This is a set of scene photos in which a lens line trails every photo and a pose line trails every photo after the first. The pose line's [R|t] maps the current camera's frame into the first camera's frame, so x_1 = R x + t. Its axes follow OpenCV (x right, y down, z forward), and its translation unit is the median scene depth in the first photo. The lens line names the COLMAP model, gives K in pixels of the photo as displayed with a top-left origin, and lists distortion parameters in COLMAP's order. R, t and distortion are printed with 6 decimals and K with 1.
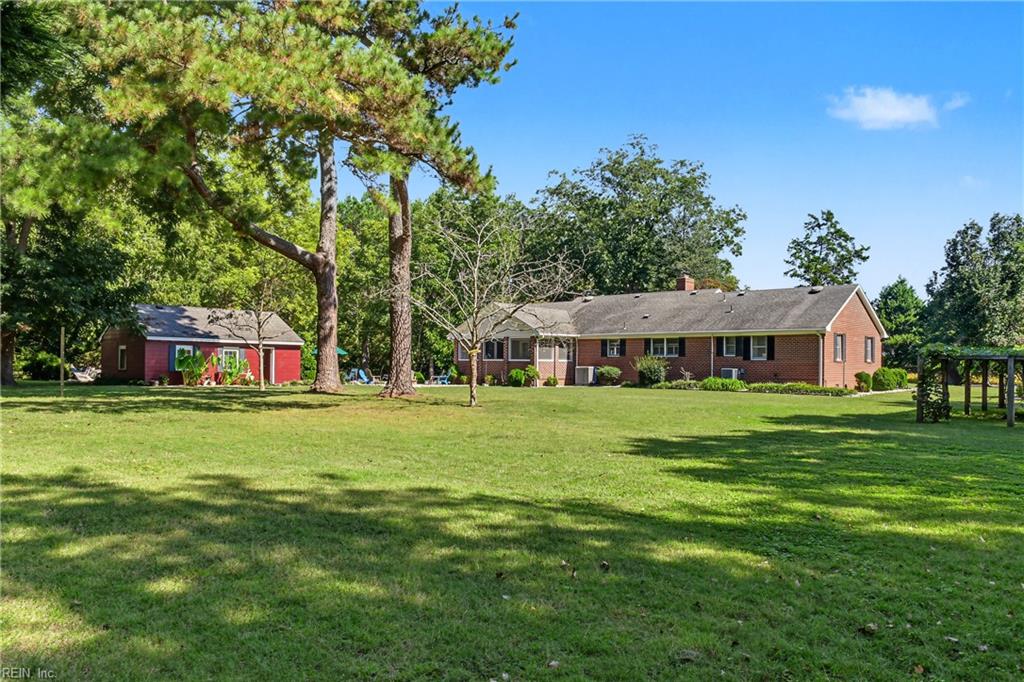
lens RADIAL K [[888.5, 0, 513.9], [0, 888.5, 369.4], [0, 0, 1]] dist [-0.091352, 0.001418]
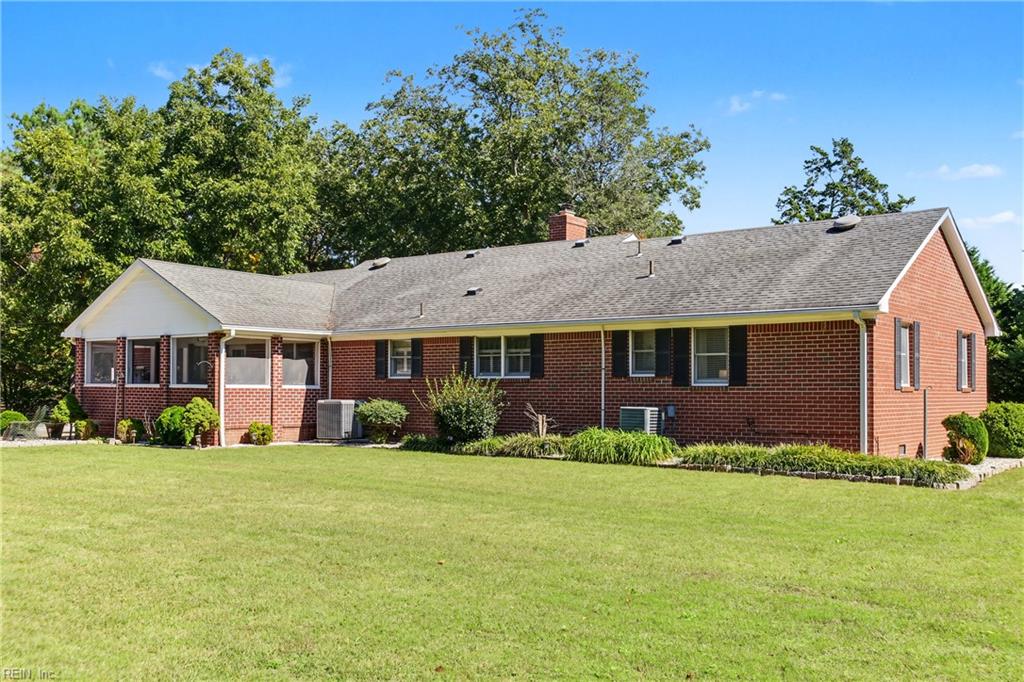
lens RADIAL K [[1043.6, 0, 512.5], [0, 1043.6, 365.1], [0, 0, 1]] dist [0.011366, 0.003617]
pose [[0.998573, 0.000411, 0.053395, 0.142952], [0.001090, 0.999605, -0.028080, -0.006014], [-0.053386, 0.028098, 0.998179, 0.463680]]
